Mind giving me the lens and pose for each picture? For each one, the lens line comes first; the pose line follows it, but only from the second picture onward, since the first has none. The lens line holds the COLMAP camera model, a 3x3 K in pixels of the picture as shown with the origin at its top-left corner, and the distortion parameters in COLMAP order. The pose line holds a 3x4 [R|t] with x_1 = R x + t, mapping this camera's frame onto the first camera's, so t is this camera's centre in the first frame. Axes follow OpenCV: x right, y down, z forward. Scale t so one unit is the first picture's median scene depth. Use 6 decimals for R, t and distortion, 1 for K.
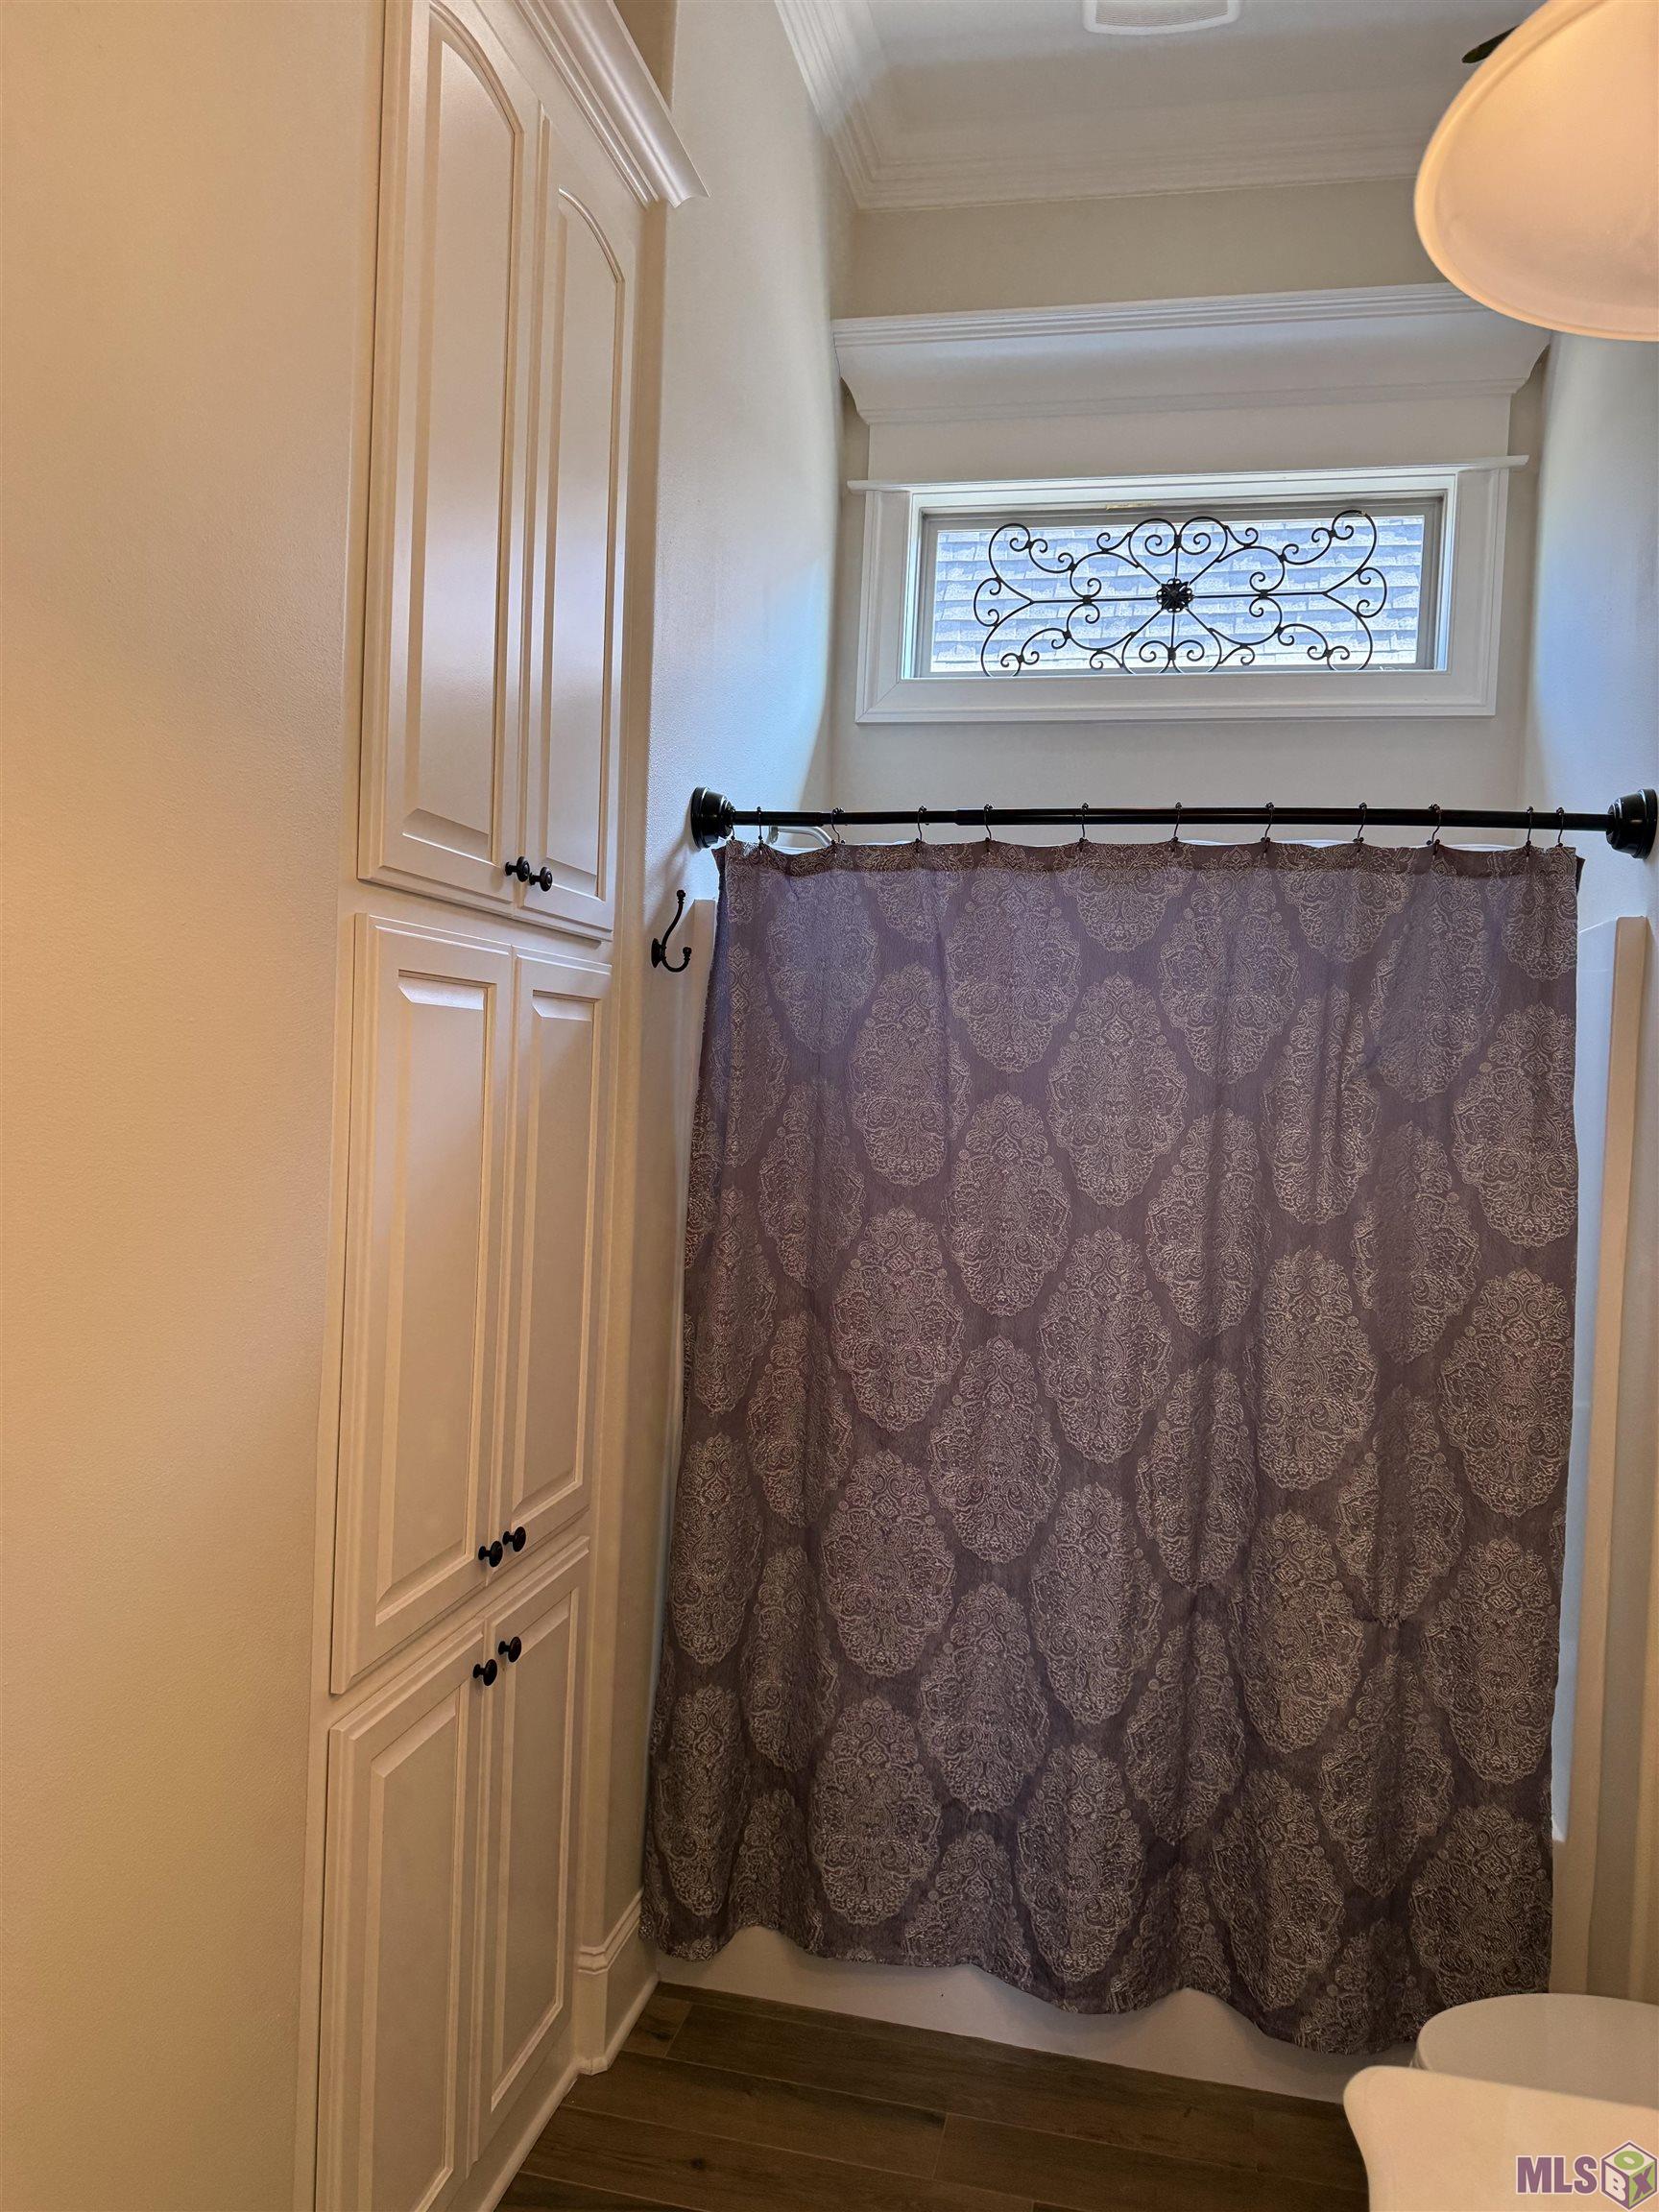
lens RADIAL K [[1554.6, 0, 838.5], [0, 1554.6, 1113.8], [0, 0, 1]] dist [0.044828, -0.065356]
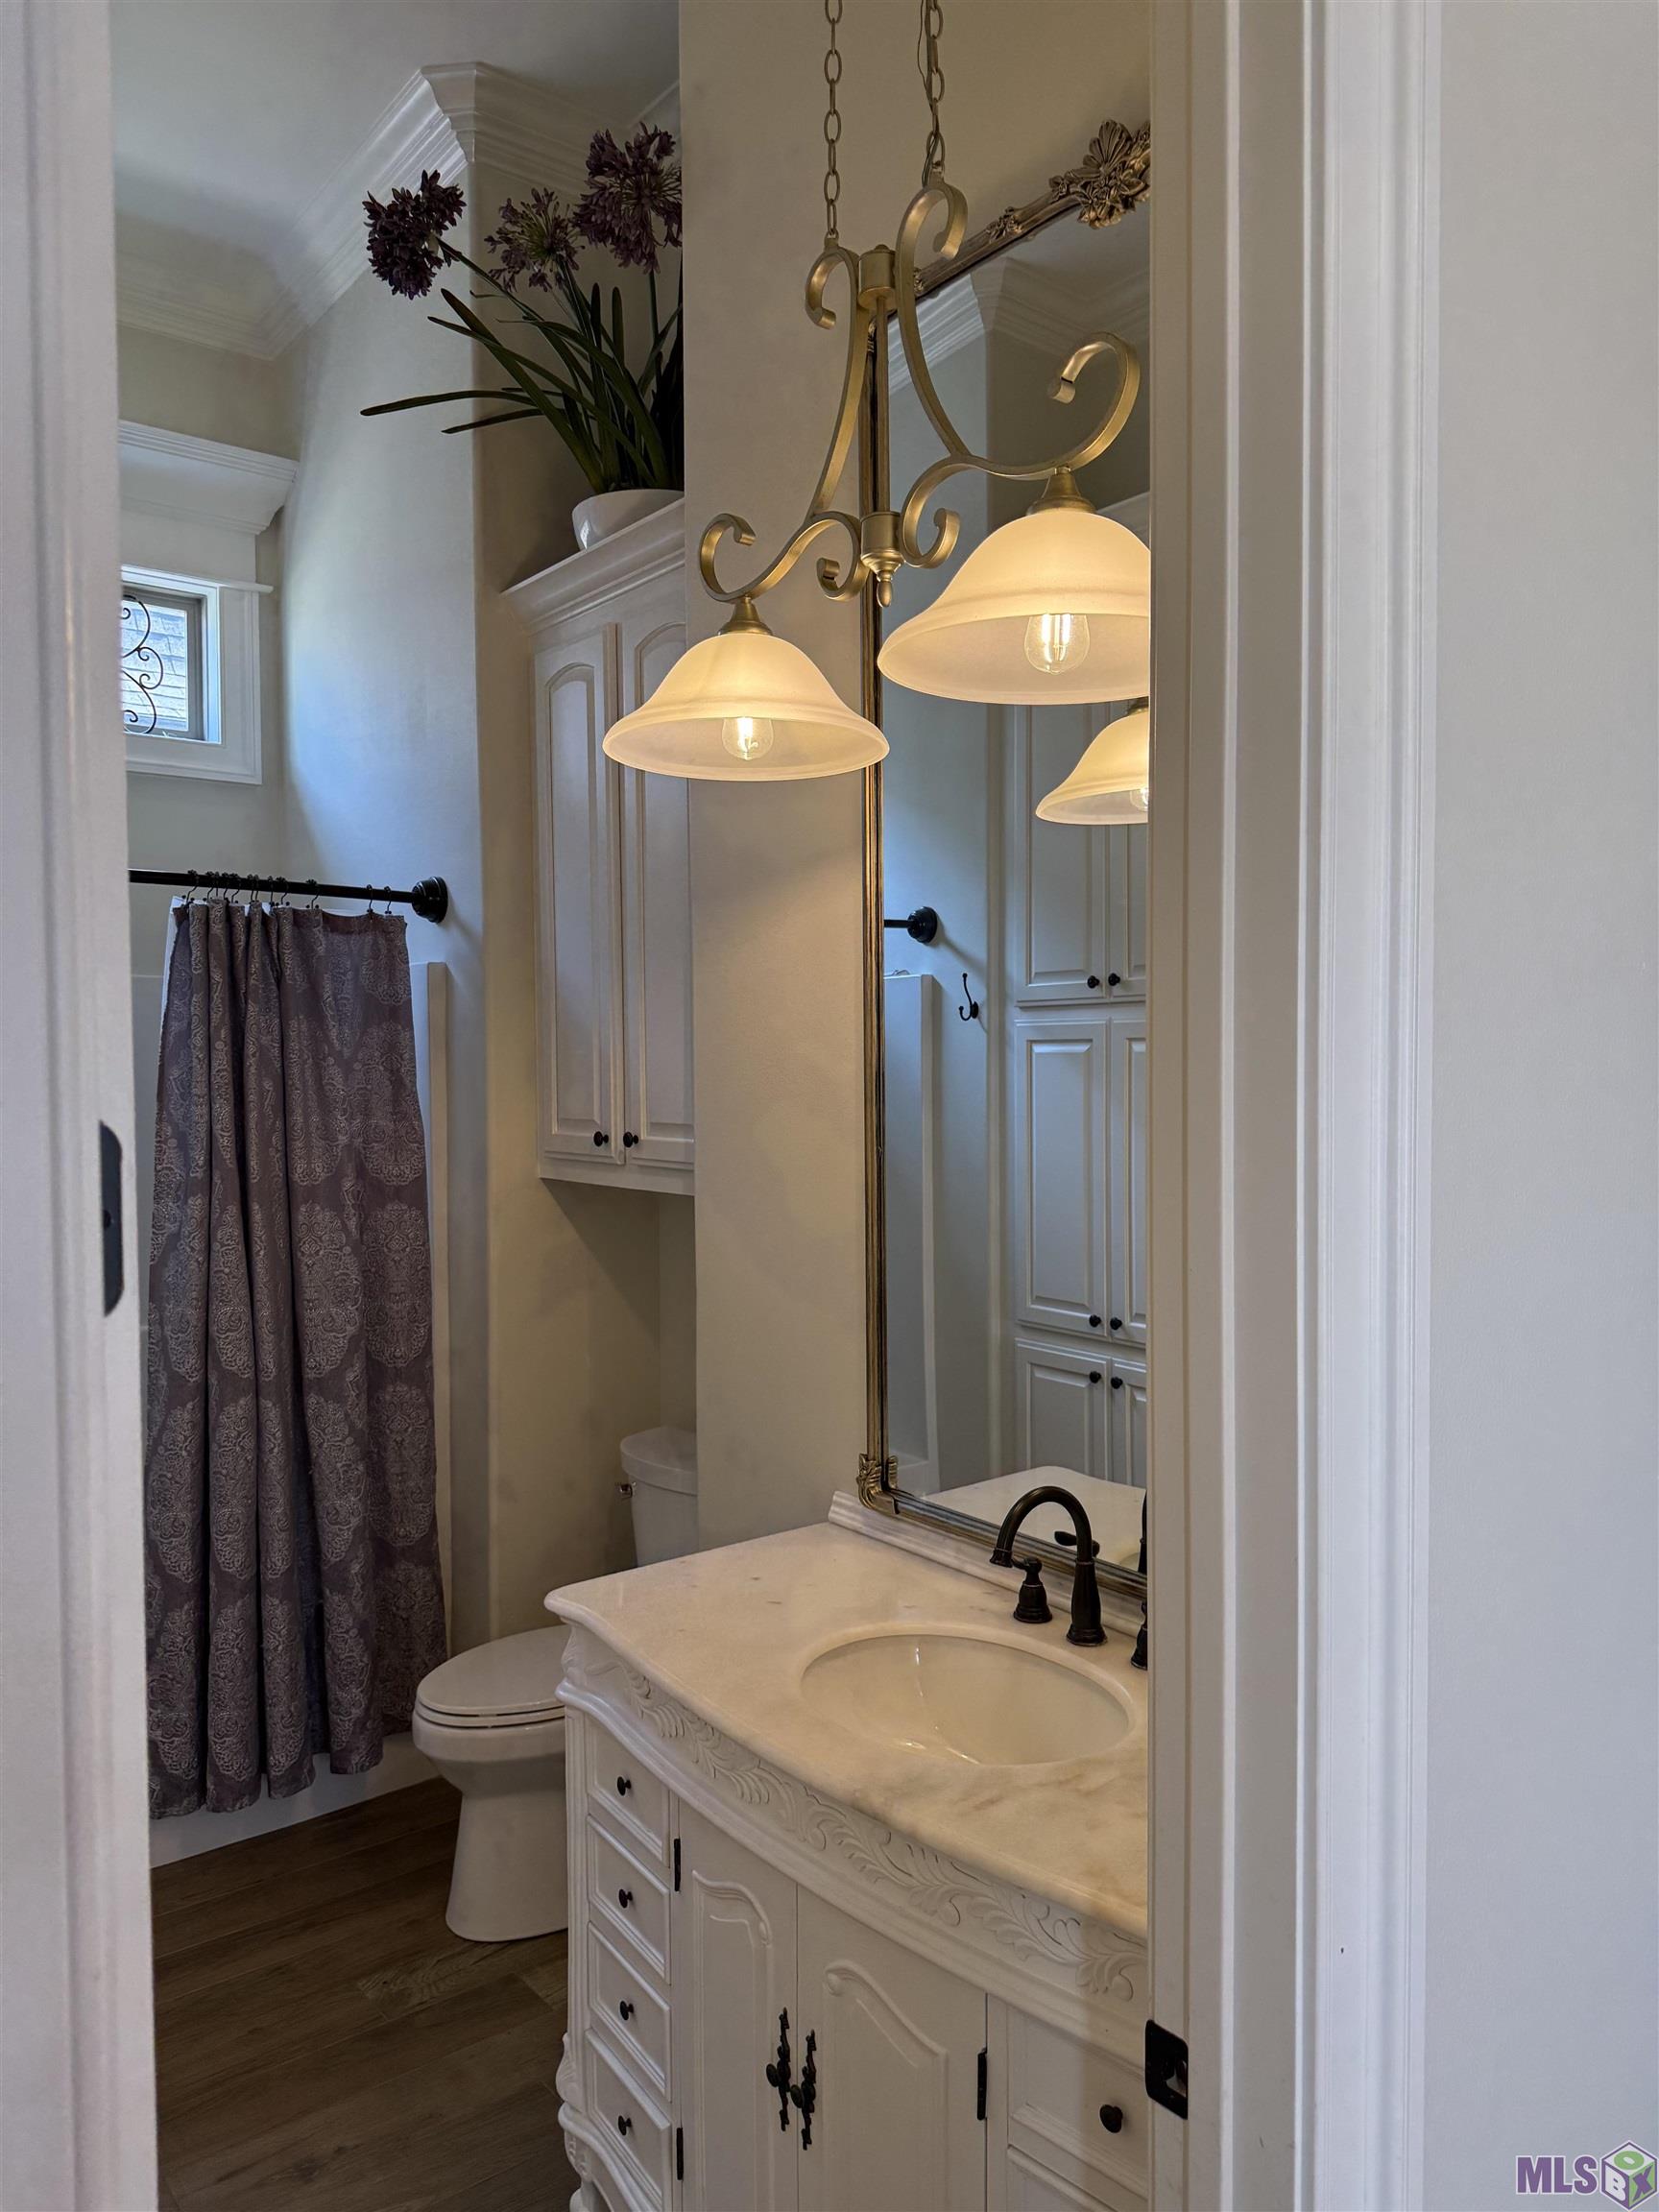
lens RADIAL K [[1528.4, 0, 840.8], [0, 1528.4, 1108.9], [0, 0, 1]] dist [0.077331, -0.130463]
pose [[0.626598, -0.072058, 0.776004, -0.408363], [0.054622, 0.997328, 0.048504, -0.034510], [-0.777426, 0.011994, 0.628860, -0.235434]]
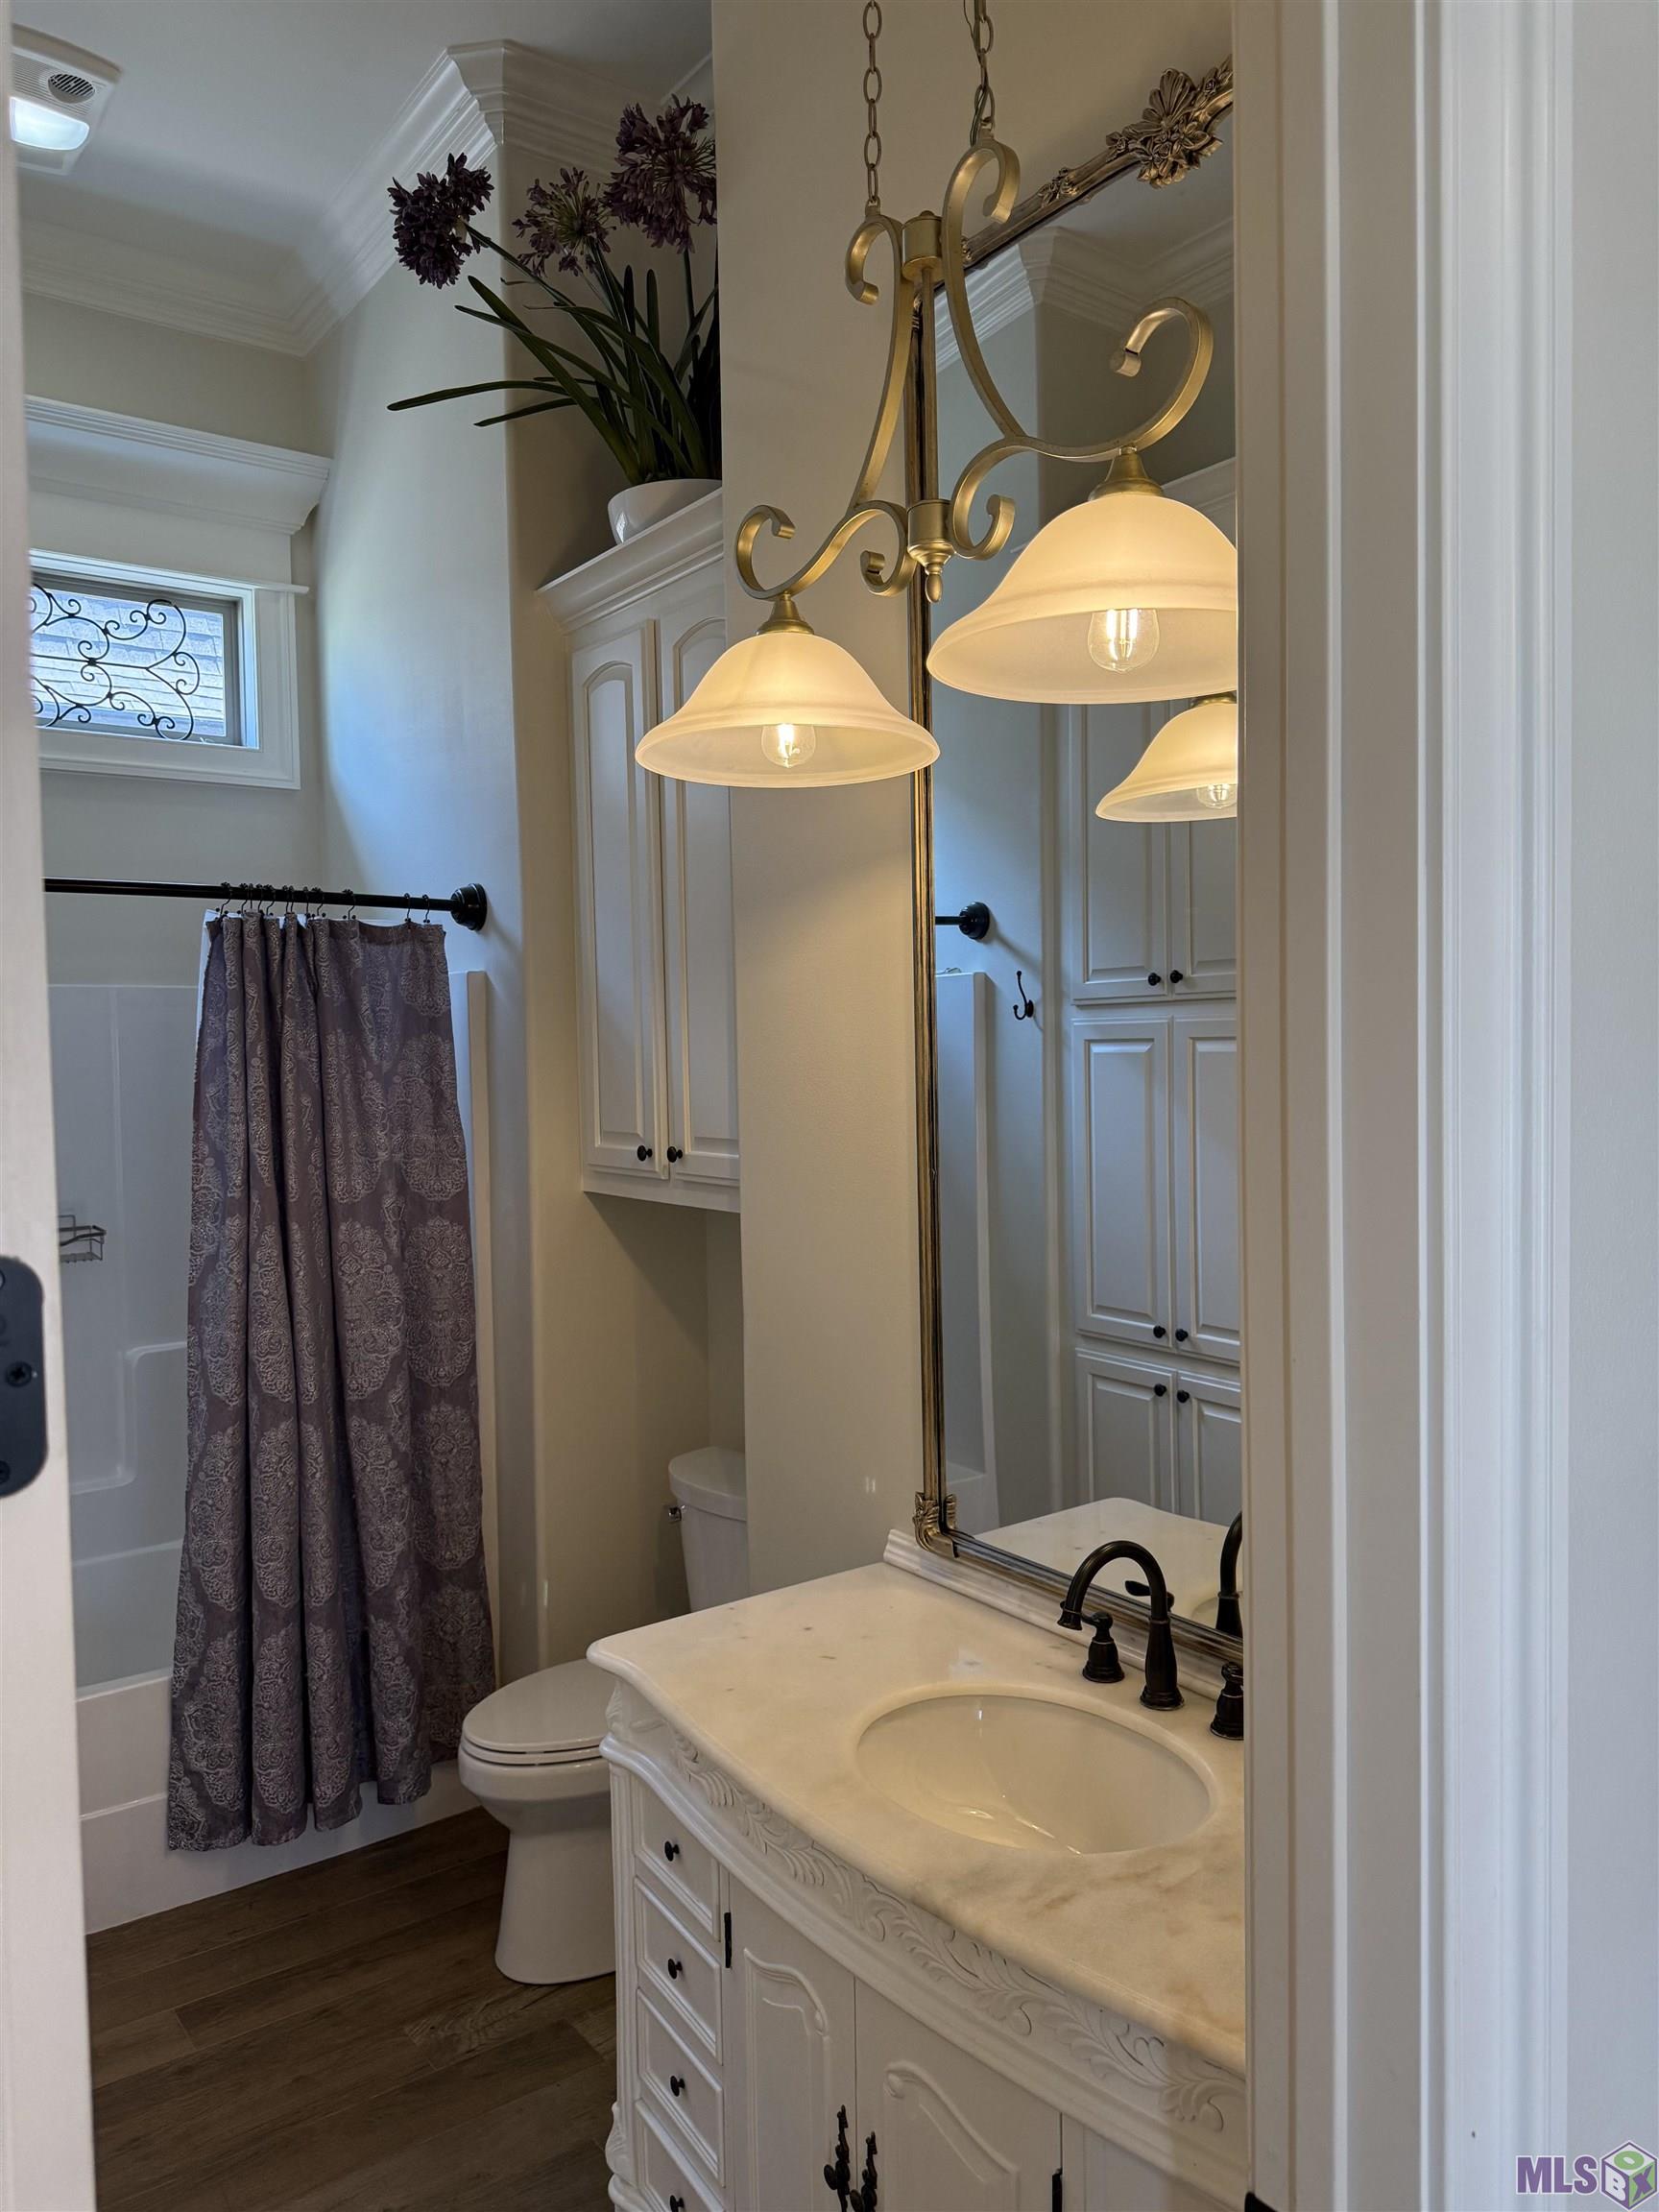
lens RADIAL K [[1537.9, 0, 829.5], [0, 1537.9, 1106.0], [0, 0, 1]] dist [0.085716, -0.139132]
pose [[0.656904, -0.083577, 0.749328, -0.375144], [0.067439, 0.996367, 0.052010, -0.051441], [-0.750952, 0.016368, 0.660154, -0.210290]]
